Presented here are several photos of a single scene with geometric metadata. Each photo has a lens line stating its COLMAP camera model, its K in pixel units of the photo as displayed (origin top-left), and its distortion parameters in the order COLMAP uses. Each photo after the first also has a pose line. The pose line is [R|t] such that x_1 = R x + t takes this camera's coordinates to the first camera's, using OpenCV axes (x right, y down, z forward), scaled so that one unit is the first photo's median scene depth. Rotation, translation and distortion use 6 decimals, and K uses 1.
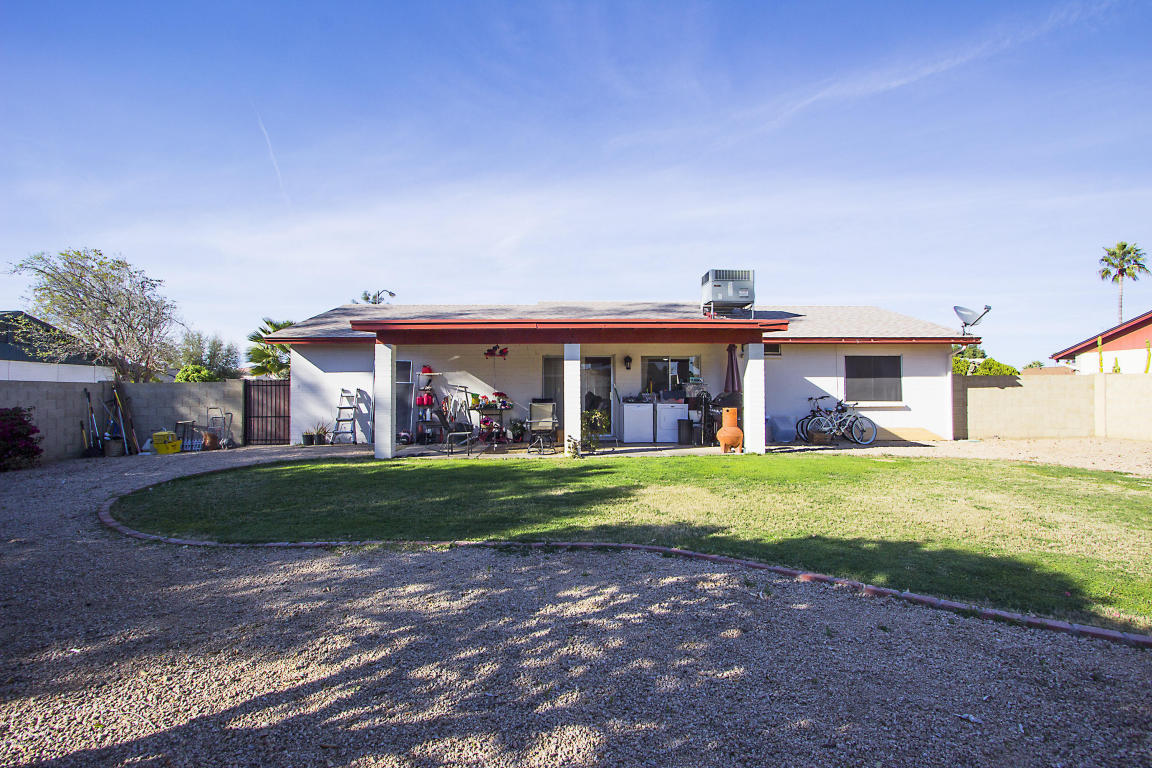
lens RADIAL K [[543.1, 0, 576.0], [0, 543.1, 384.0], [0, 0, 1]] dist [-0.002174, 0.000129]
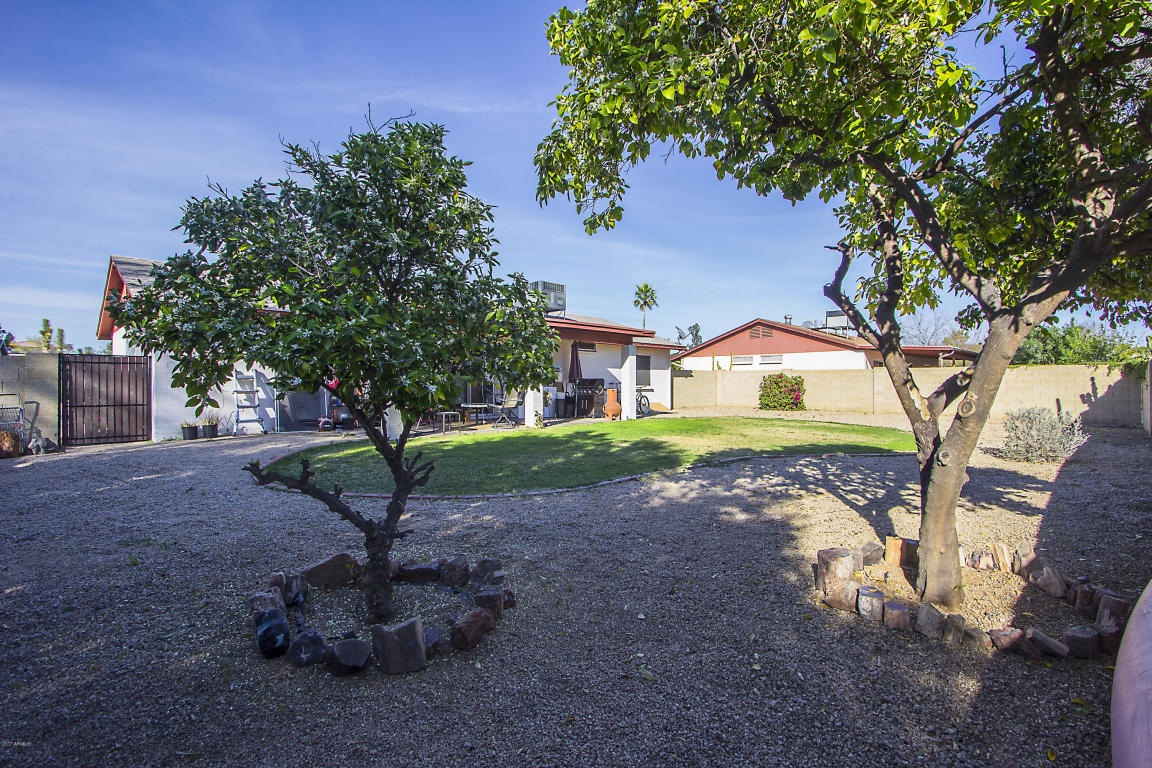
lens RADIAL K [[543.1, 0, 576.0], [0, 543.1, 384.0], [0, 0, 1]] dist [-0.002174, 0.000129]
pose [[0.746445, 0.001189, 0.665446, -0.558733], [-0.010709, 0.999890, 0.010226, 0.014045], [-0.665361, -0.014759, 0.746376, 0.012184]]
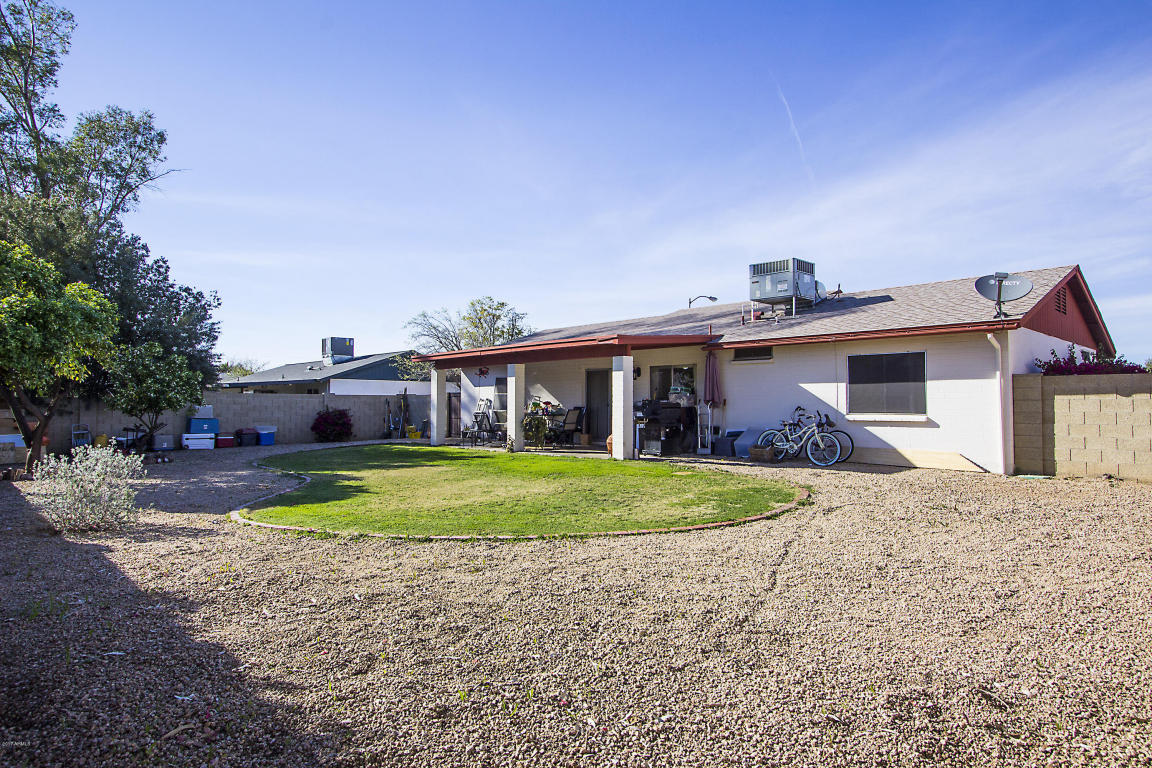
lens RADIAL K [[741.7, 0, 576.0], [0, 741.7, 384.0], [0, 0, 1]] dist [-0.003798, -0.001853]
pose [[0.620084, -0.017215, -0.784346, 1.093696], [0.010100, 0.999852, -0.013960, 0.000418], [0.784470, 0.000735, 0.620166, 0.016544]]
